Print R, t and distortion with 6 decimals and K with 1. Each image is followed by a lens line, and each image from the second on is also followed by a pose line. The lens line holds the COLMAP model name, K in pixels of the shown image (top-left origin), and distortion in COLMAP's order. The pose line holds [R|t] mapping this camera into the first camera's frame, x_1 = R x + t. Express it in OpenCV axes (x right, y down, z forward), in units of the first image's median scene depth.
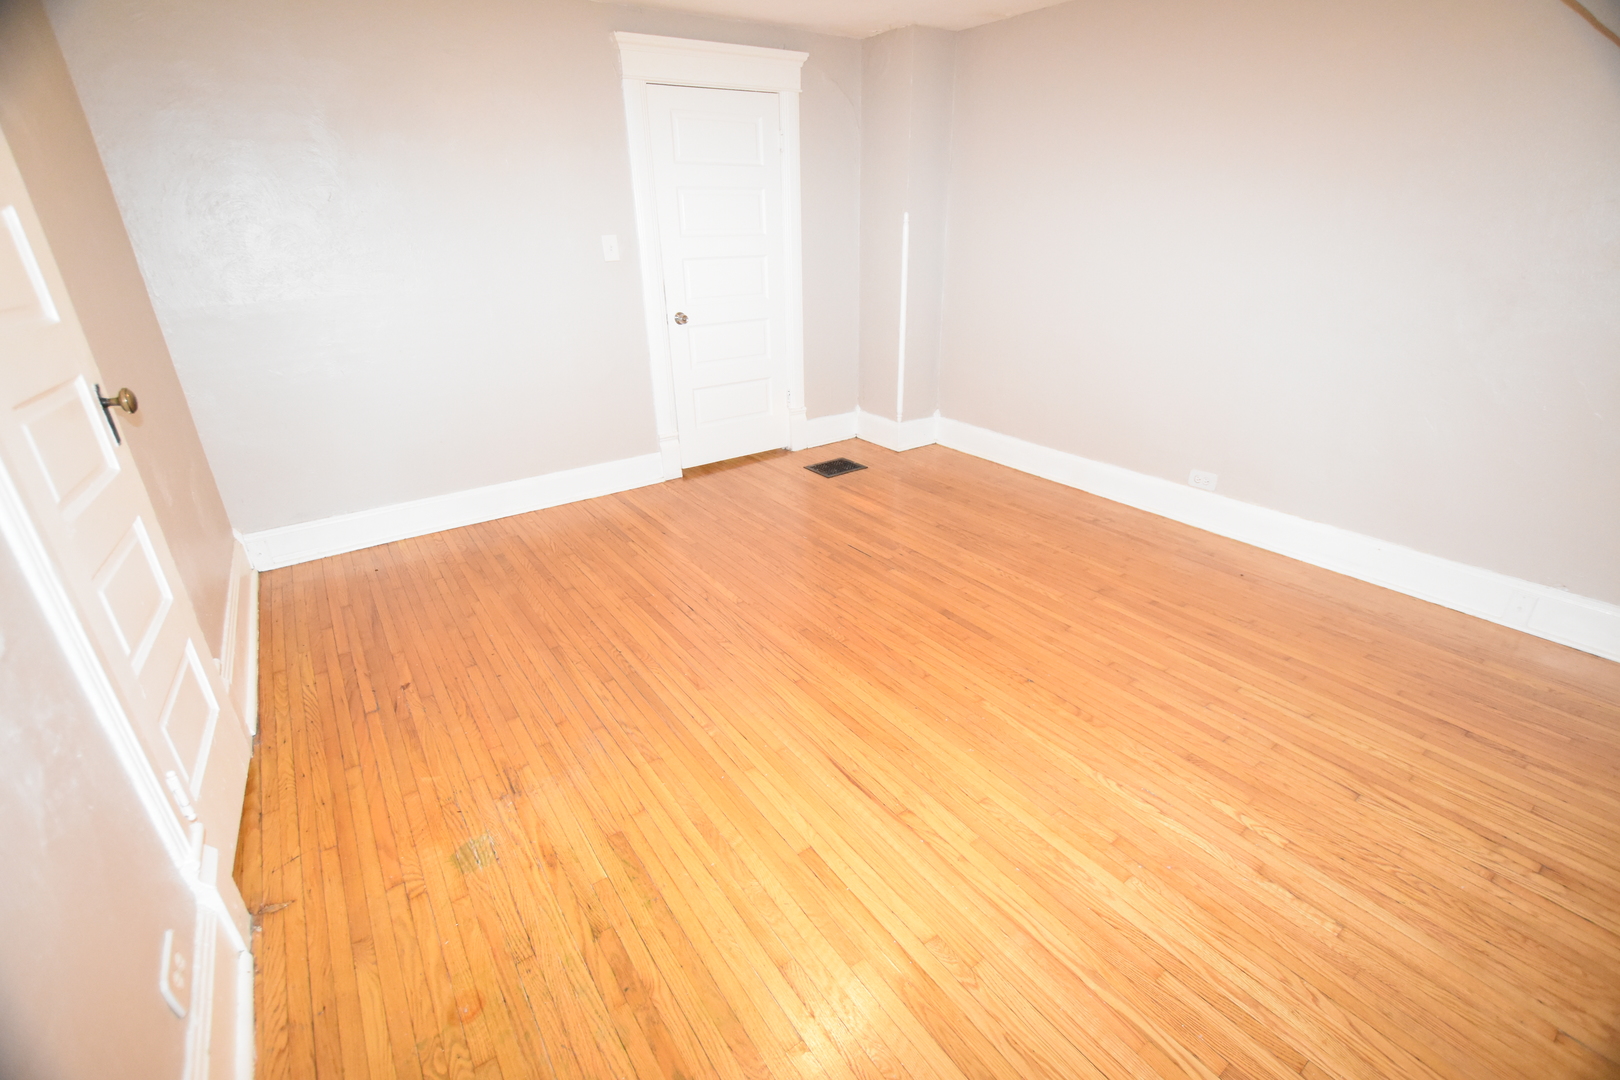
lens RADIAL K [[712.9, 0, 814.2], [0, 712.9, 546.9], [0, 0, 1]] dist [-0.035307, 0.006178]
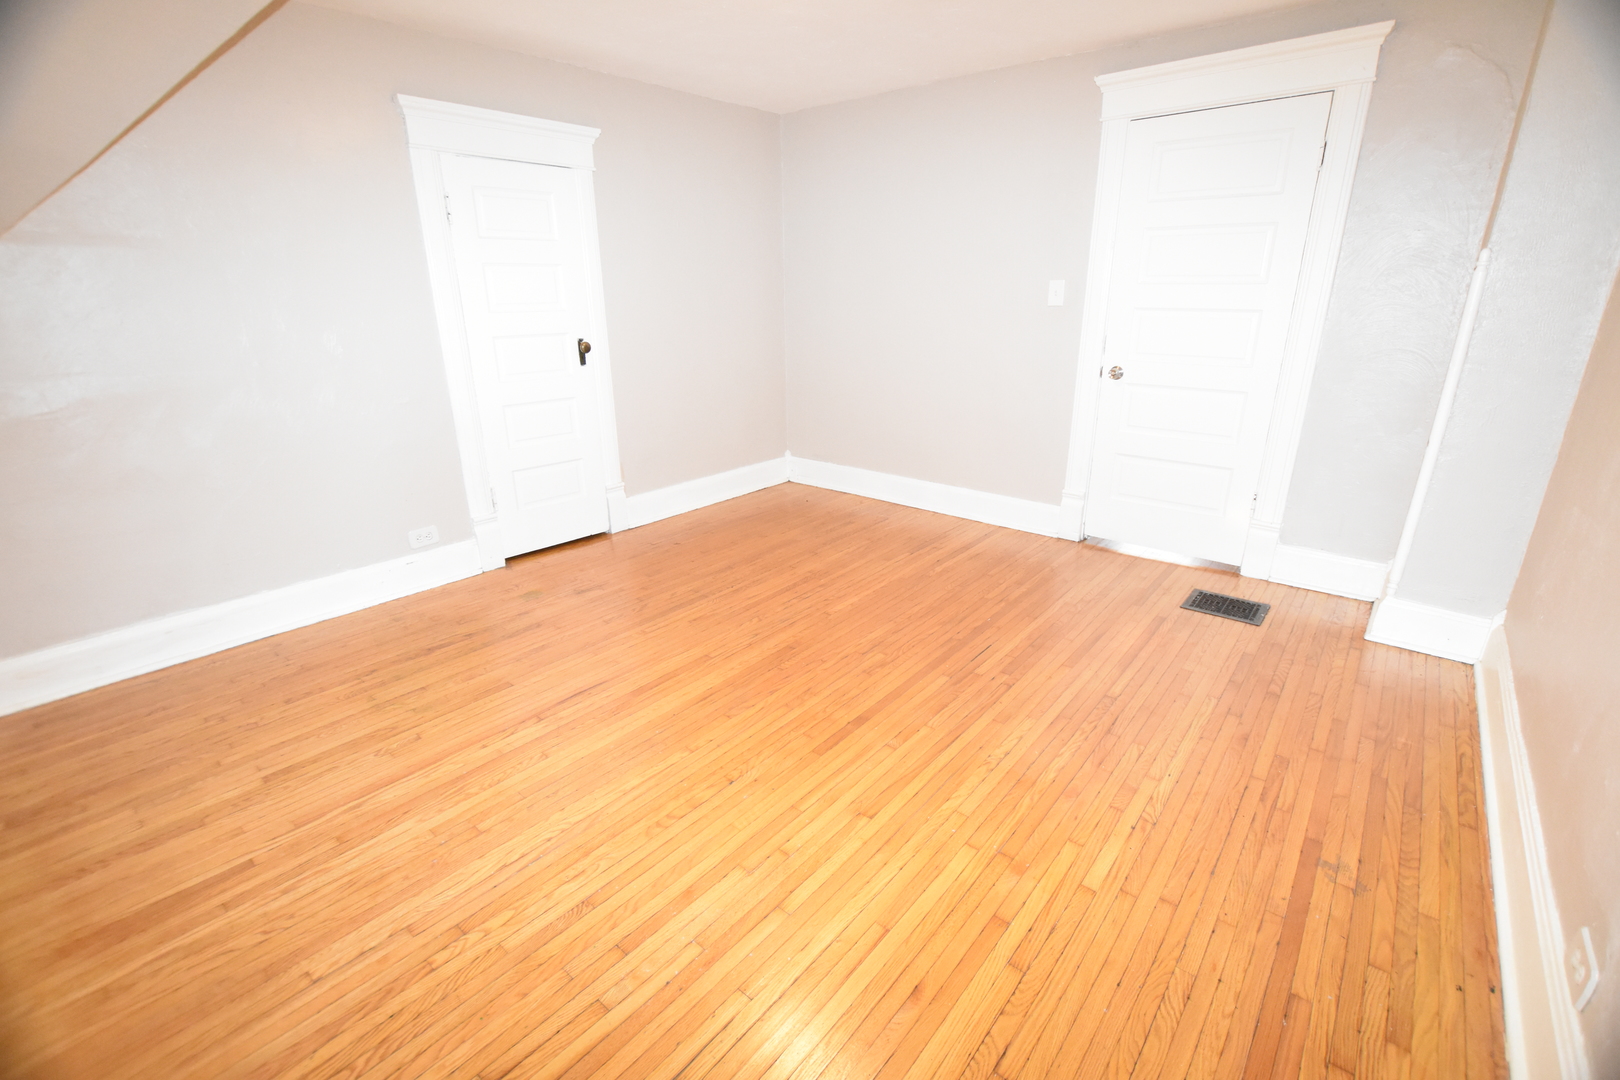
lens RADIAL K [[712.9, 0, 814.8], [0, 712.9, 547.0], [0, 0, 1]] dist [-0.035307, 0.006178]
pose [[0.244381, 0.343095, -0.906953, 1.072807], [-0.392776, 0.890172, 0.230912, -0.325181], [0.886569, 0.299799, 0.352301, 0.736047]]
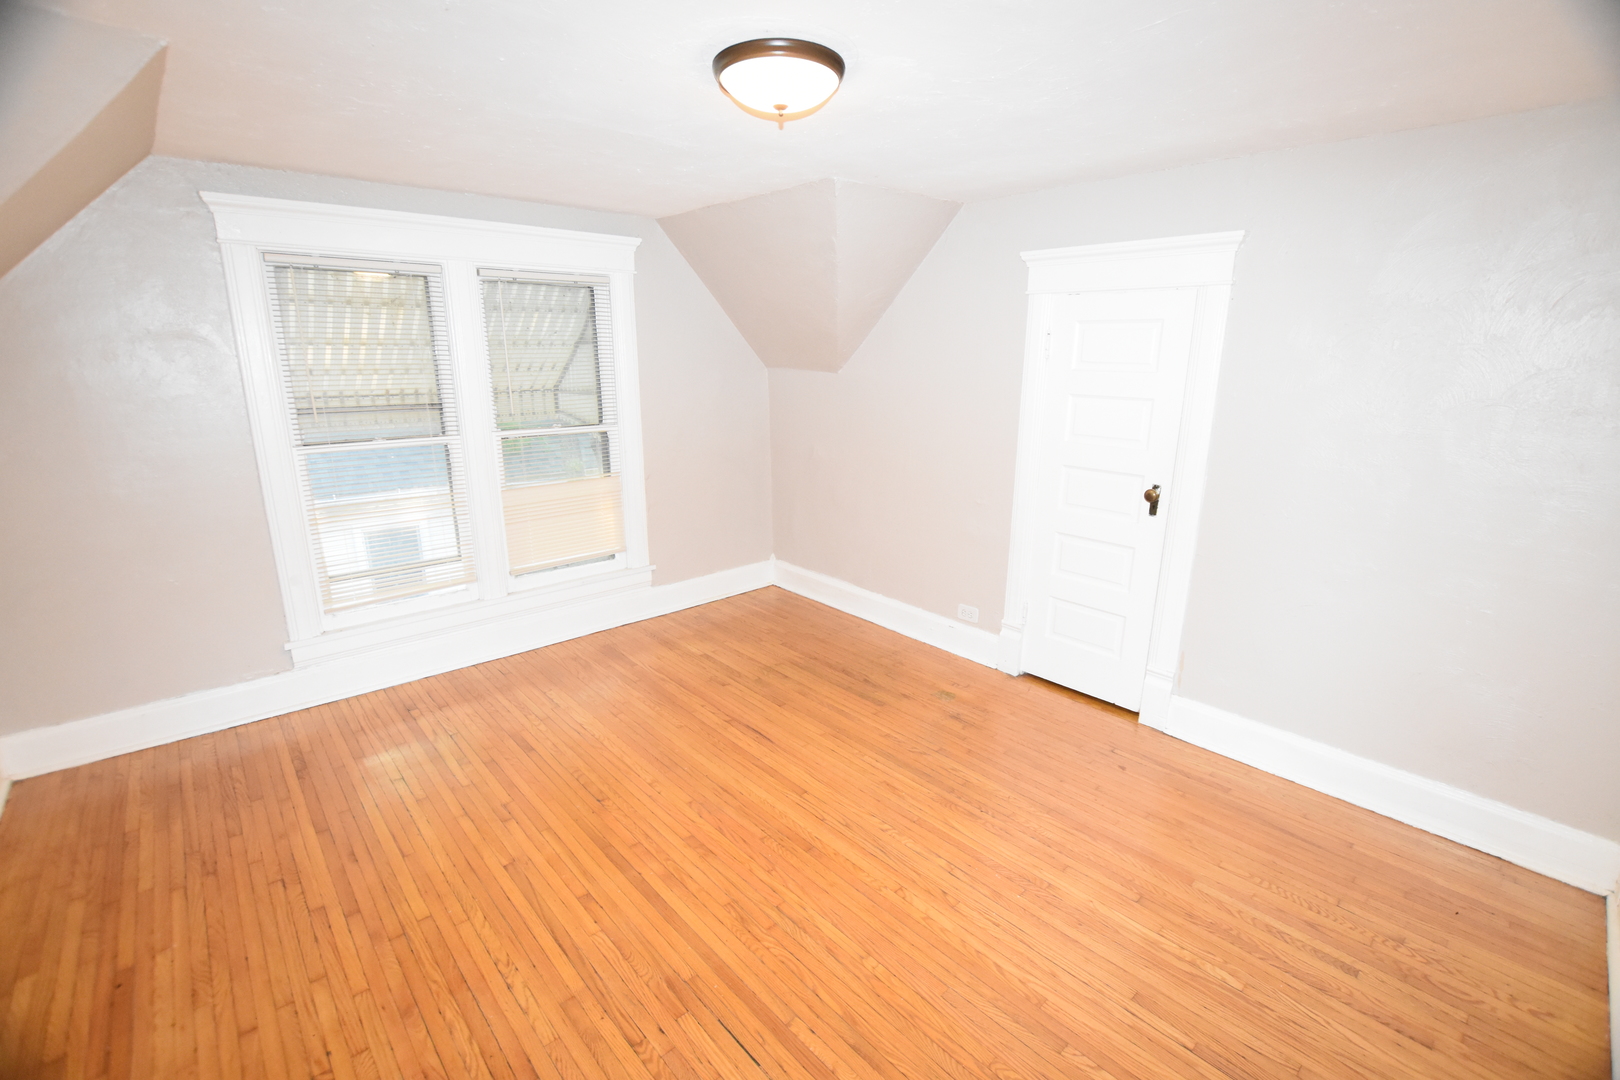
lens RADIAL K [[712.9, 0, 808.2], [0, 712.9, 534.2], [0, 0, 1]] dist [-0.035307, 0.006178]
pose [[-0.994418, 0.030461, -0.101023, 0.077863], [-0.038477, 0.786812, 0.615992, -0.899371], [0.098250, 0.616441, -0.781248, 1.739380]]
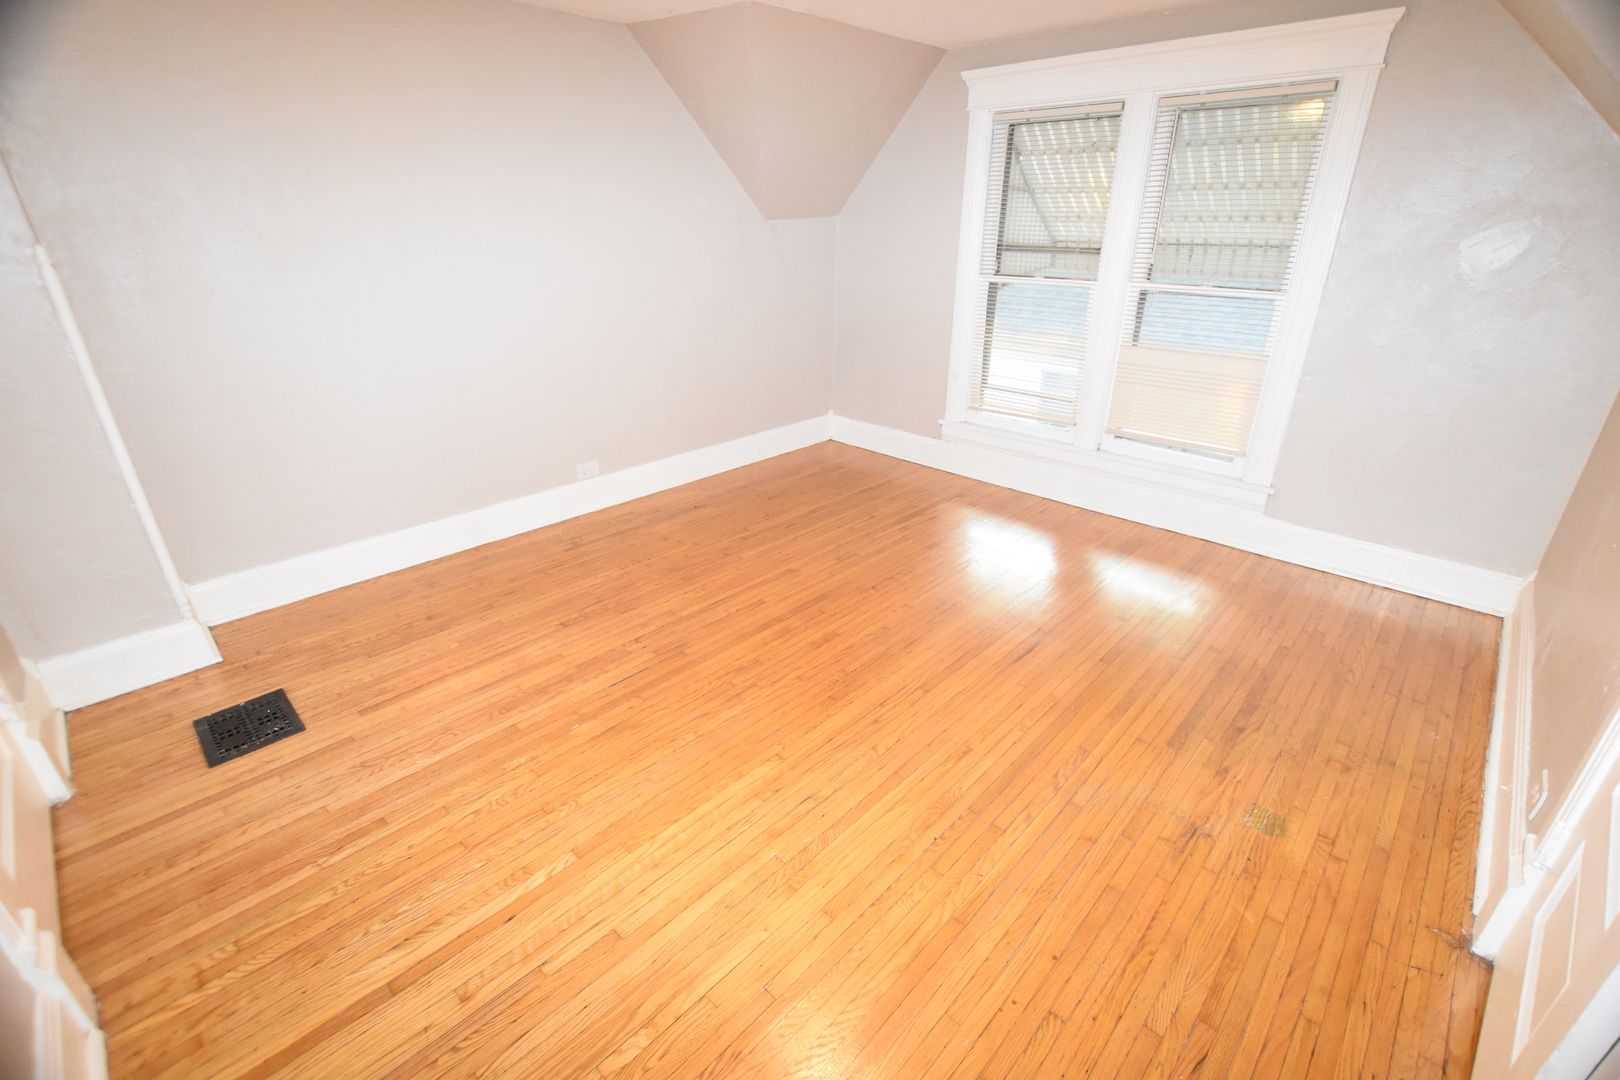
lens RADIAL K [[712.9, 0, 819.9], [0, 712.9, 534.8], [0, 0, 1]] dist [-0.035307, 0.006178]
pose [[-0.189834, -0.388070, 0.901867, -0.905738], [0.403045, 0.806802, 0.432001, -0.546232], [-0.895275, 0.445502, 0.003251, 1.096329]]
